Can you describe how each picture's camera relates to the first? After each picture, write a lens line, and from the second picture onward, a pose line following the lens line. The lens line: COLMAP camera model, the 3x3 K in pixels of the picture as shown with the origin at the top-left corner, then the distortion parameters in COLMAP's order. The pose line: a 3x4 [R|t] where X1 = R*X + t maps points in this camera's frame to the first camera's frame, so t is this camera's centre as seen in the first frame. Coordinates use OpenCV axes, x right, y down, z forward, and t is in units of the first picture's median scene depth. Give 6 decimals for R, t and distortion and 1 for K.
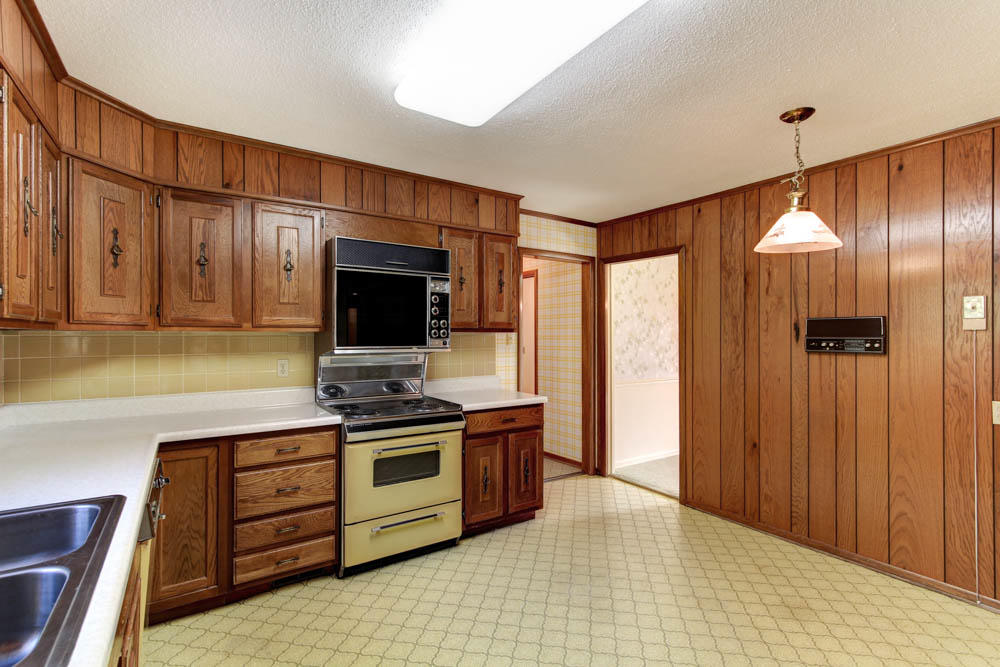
lens RADIAL K [[455.3, 0, 473.9], [0, 455.3, 338.5], [0, 0, 1]] dist [-0.000249, 0.000173]
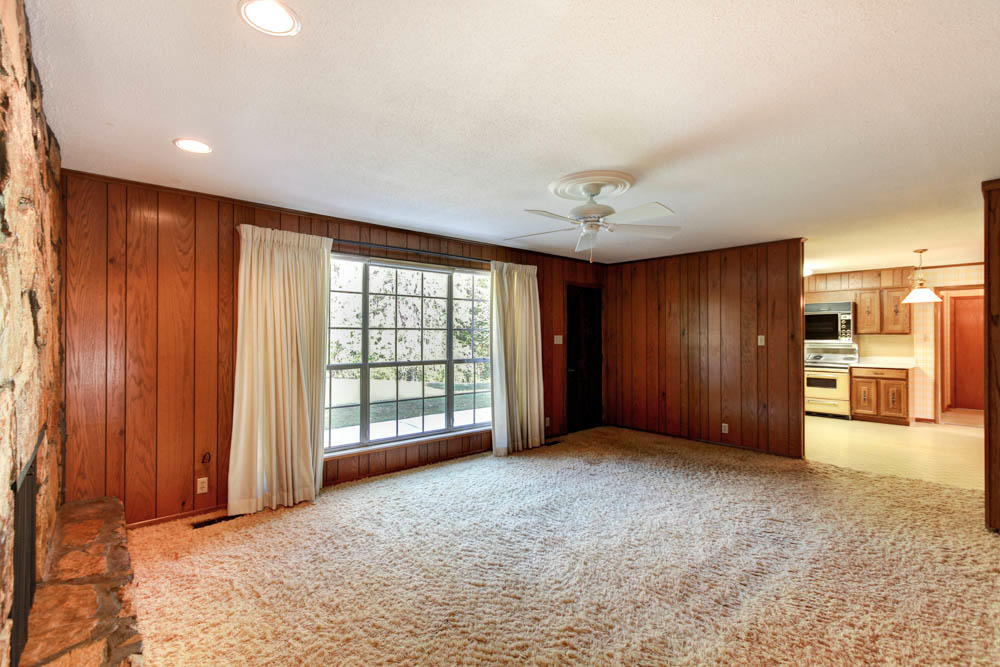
lens RADIAL K [[448.5, 0, 500.0], [0, 448.5, 333.5], [0, 0, 1]] dist [0.002325, 0.000433]
pose [[0.137610, -0.007665, -0.990457, 2.174287], [-0.003623, 0.999959, -0.008242, 0.005572], [0.990480, 0.004723, 0.137577, -1.267949]]
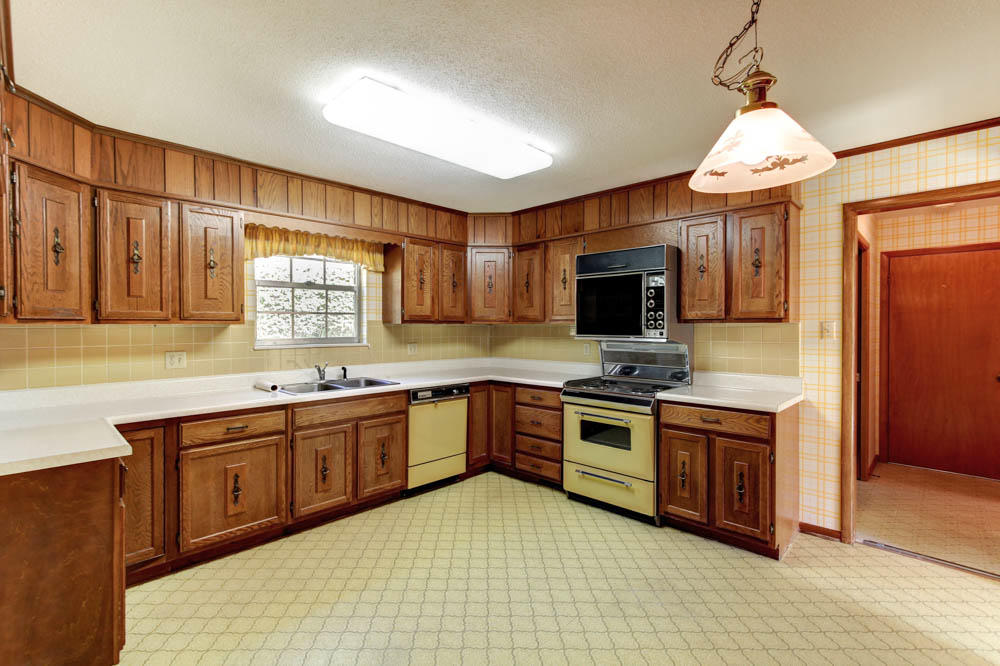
lens RADIAL K [[461.9, 0, 506.0], [0, 461.9, 327.7], [0, 0, 1]] dist [0.003753, 0.000747]
pose [[0.236201, 0.004642, -0.971693, 0.921261], [-0.005267, 0.999980, 0.003497, -0.005843], [0.971690, 0.004292, 0.236221, 0.410686]]
